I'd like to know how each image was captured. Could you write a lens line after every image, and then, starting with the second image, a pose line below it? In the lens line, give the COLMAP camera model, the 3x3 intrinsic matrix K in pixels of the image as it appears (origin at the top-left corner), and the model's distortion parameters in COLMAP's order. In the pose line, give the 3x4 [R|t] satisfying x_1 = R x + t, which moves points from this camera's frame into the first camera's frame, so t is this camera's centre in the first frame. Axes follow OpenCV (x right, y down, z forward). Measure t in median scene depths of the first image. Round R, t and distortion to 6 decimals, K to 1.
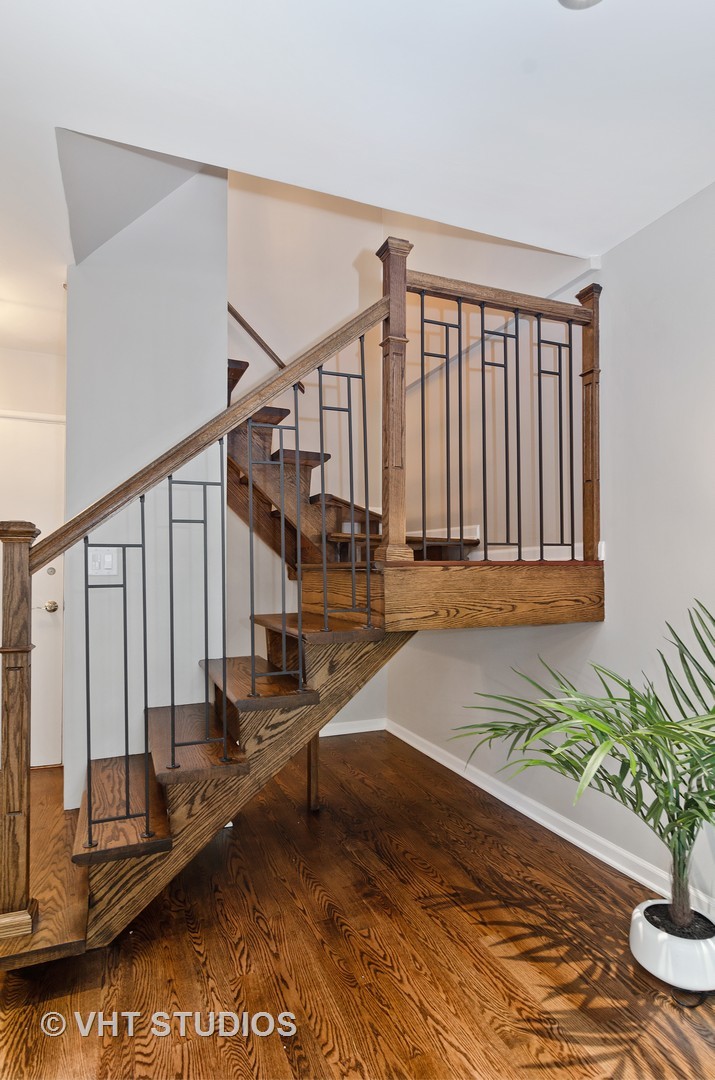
lens RADIAL K [[594.4, 0, 356.3], [0, 594.4, 575.2], [0, 0, 1]] dist [0.002135, 0.002409]
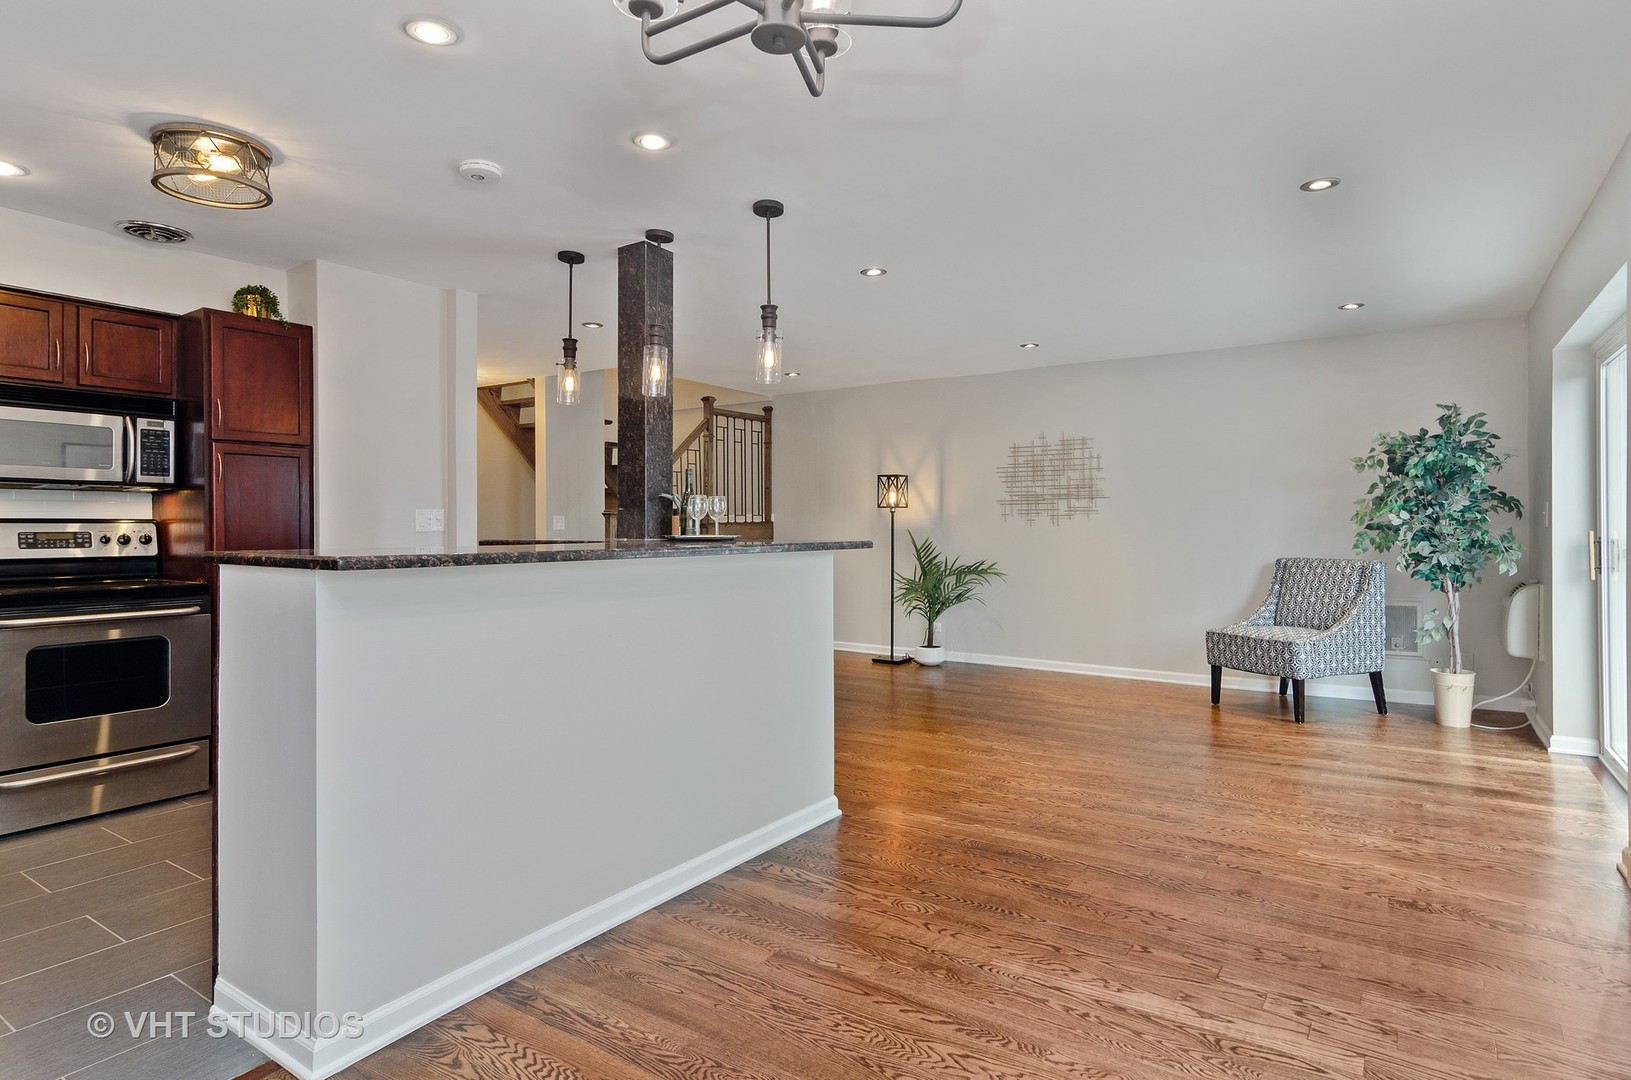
lens RADIAL K [[883.0, 0, 808.1], [0, 883.0, 540.8], [0, 0, 1]] dist [0.004110, 0.001350]
pose [[0.825080, -0.022064, 0.564585, -1.542318], [0.011860, 0.999693, 0.021736, -0.023907], [-0.564892, -0.011238, 0.825088, -2.095272]]
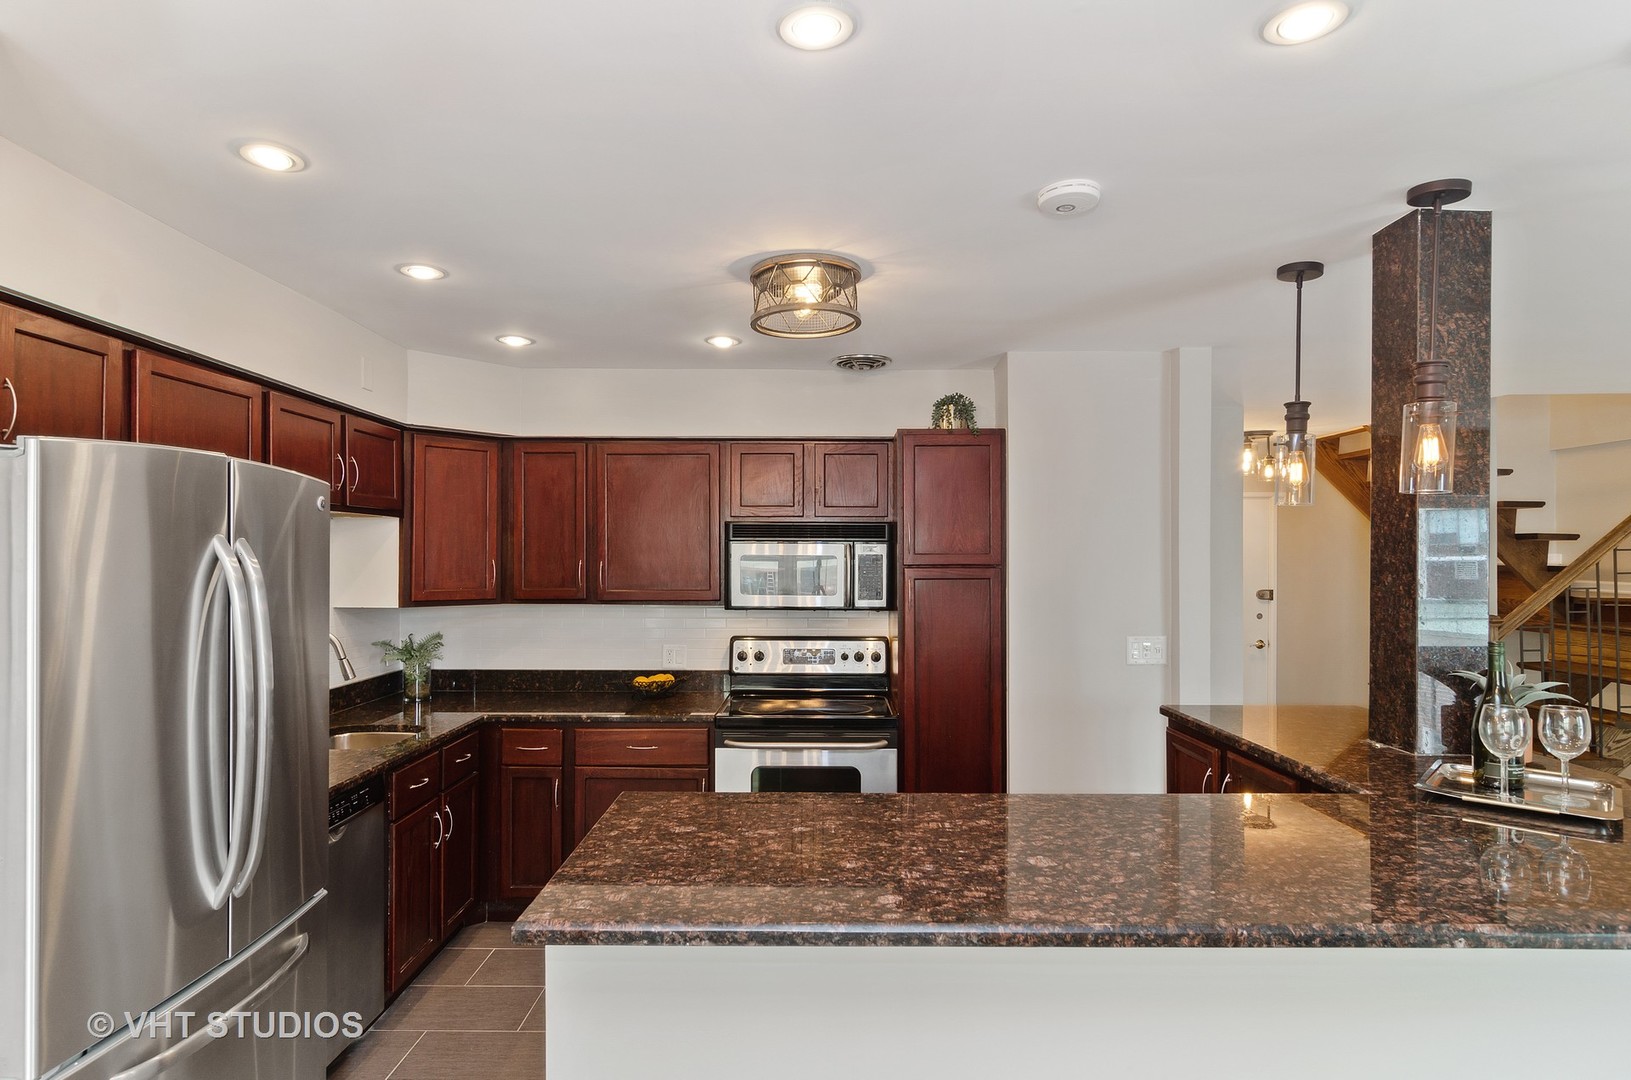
lens RADIAL K [[861.3, 0, 820.0], [0, 861.3, 552.6], [0, 0, 1]] dist [-0.002738, -0.000121]
pose [[0.931919, -0.013488, -0.362415, -1.098434], [0.010293, 0.999889, -0.010747, -0.200517], [0.362520, 0.006285, 0.931955, -1.586162]]
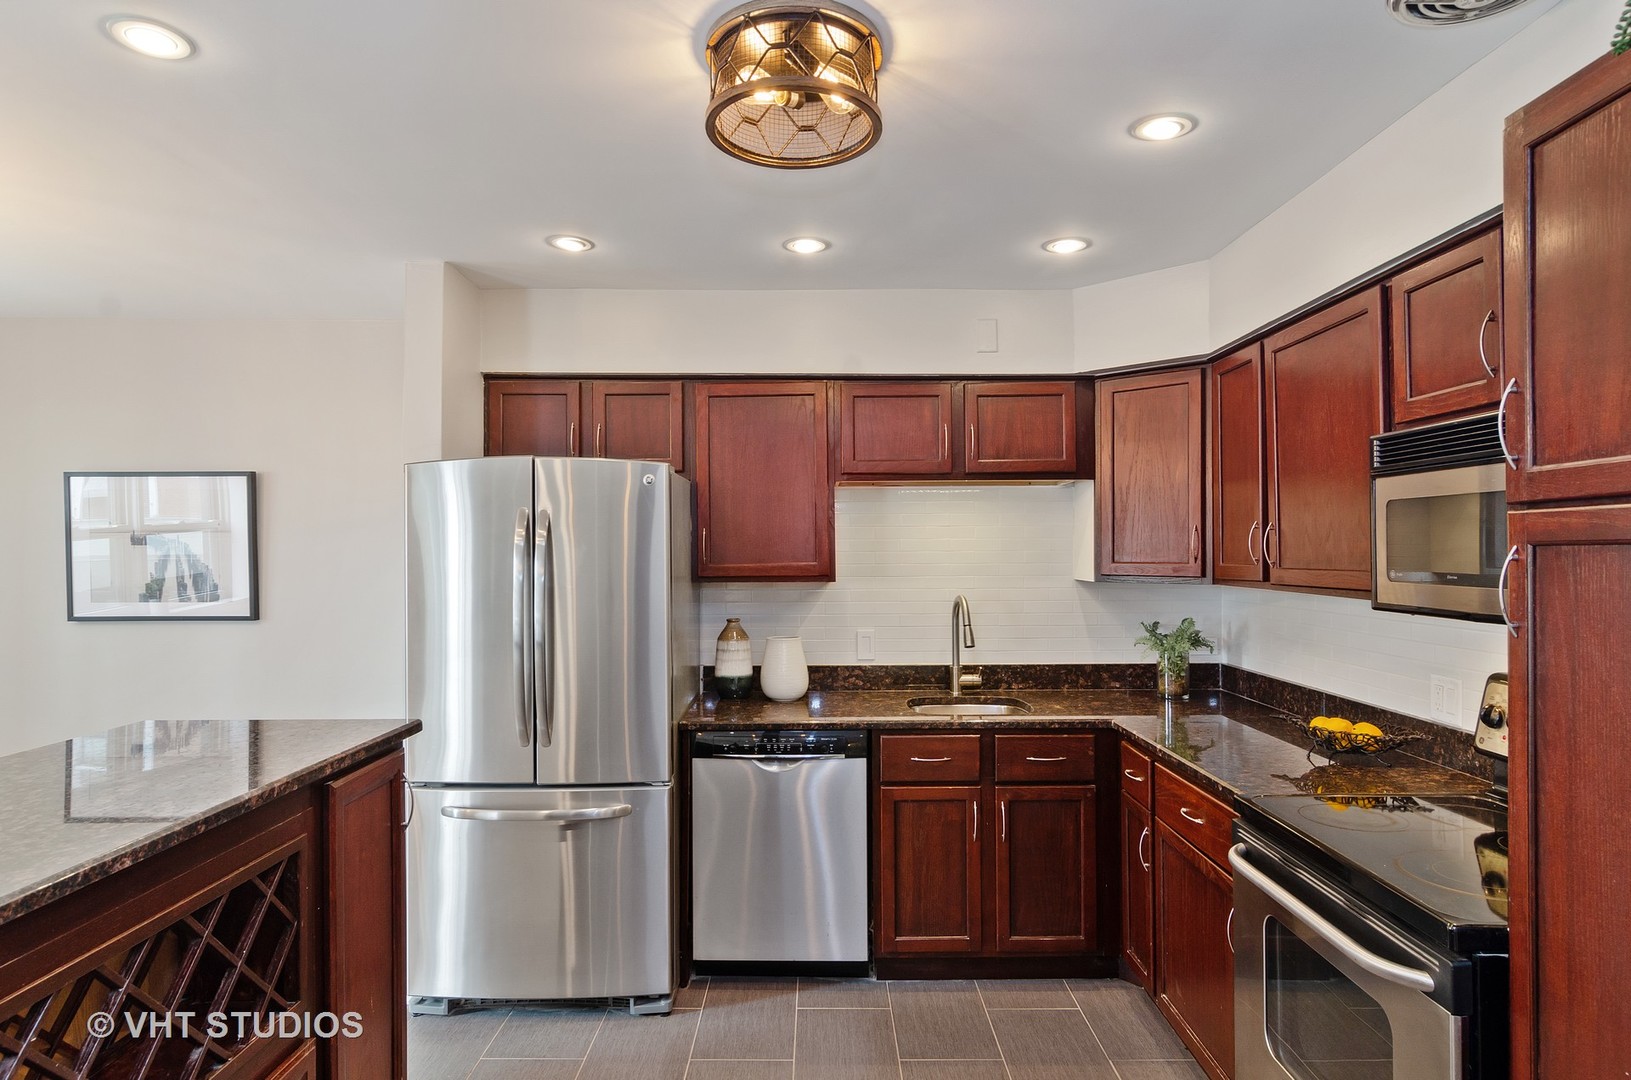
lens RADIAL K [[927.3, 0, 812.2], [0, 927.3, 546.0], [0, 0, 1]] dist [-0.005362, -0.001411]
pose [[-0.366631, -0.017530, -0.930201, -0.828764], [-0.000866, 0.999828, -0.018501, -0.154077], [0.930366, -0.005977, -0.366584, -0.267880]]
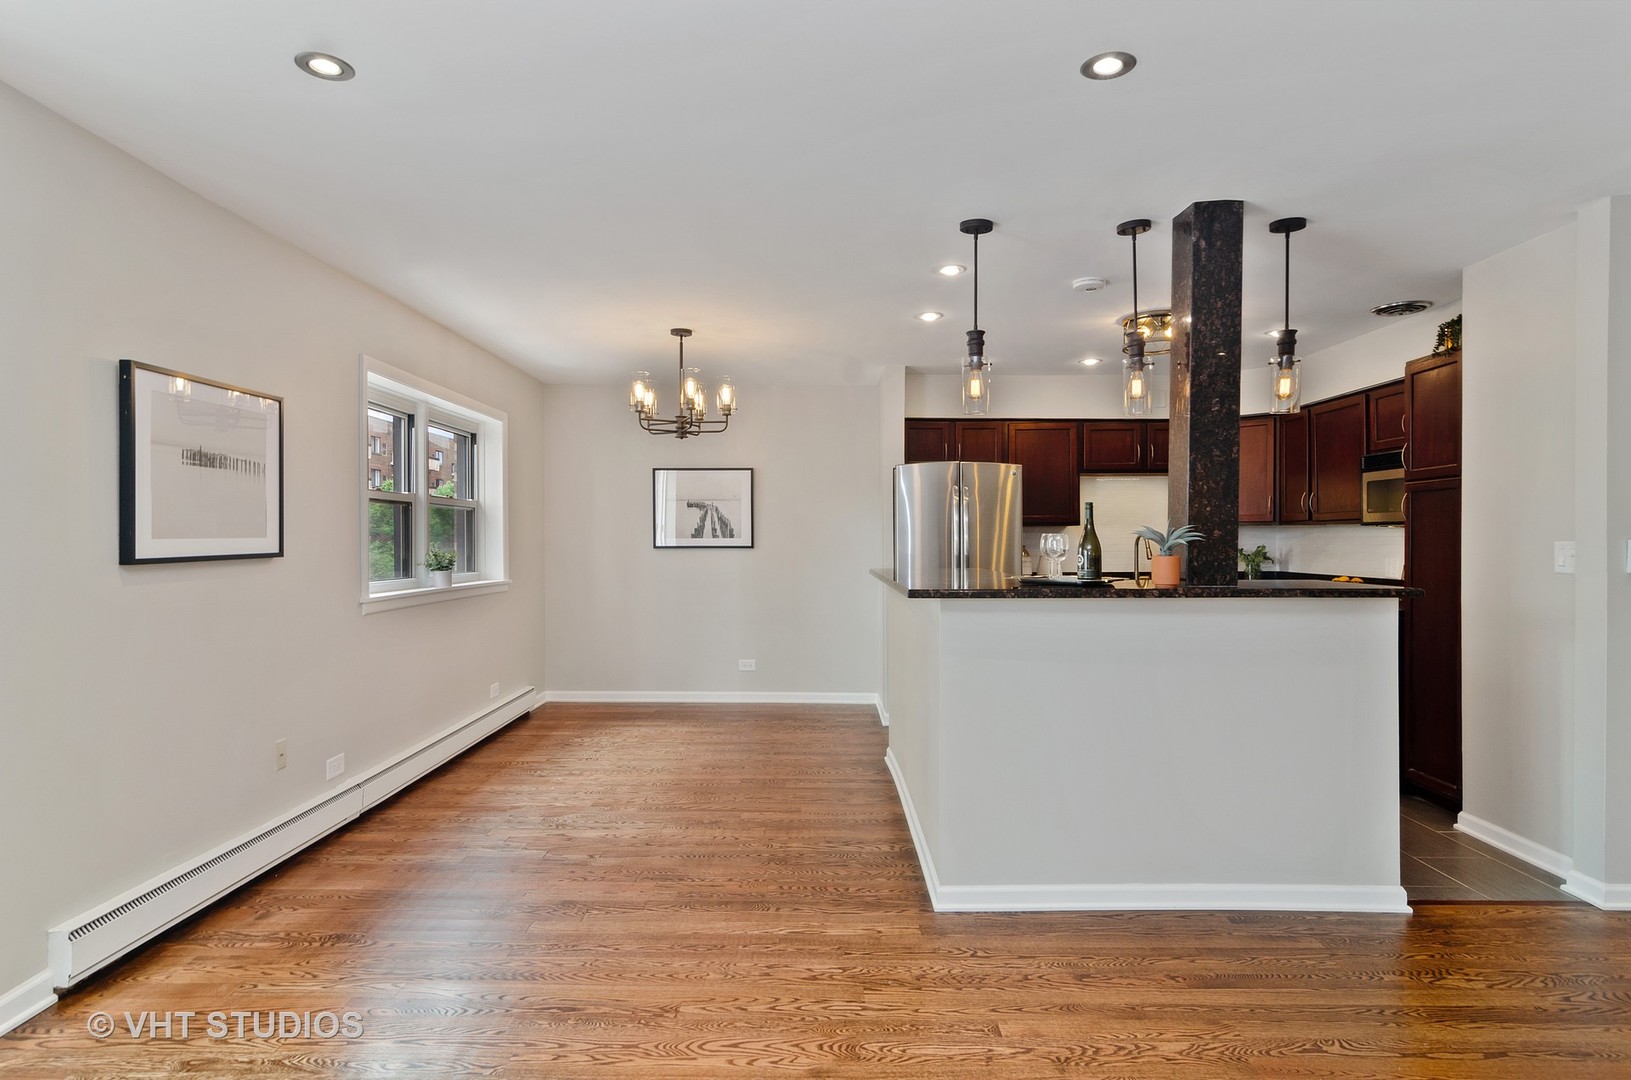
lens RADIAL K [[883.0, 0, 808.1], [0, 883.0, 540.8], [0, 0, 1]] dist [0.004110, 0.001350]
pose [[-0.371293, -0.011904, -0.928440, 0.653565], [-0.002311, 0.999927, -0.011896, -0.041127], [0.928513, -0.002272, -0.371293, -0.546152]]
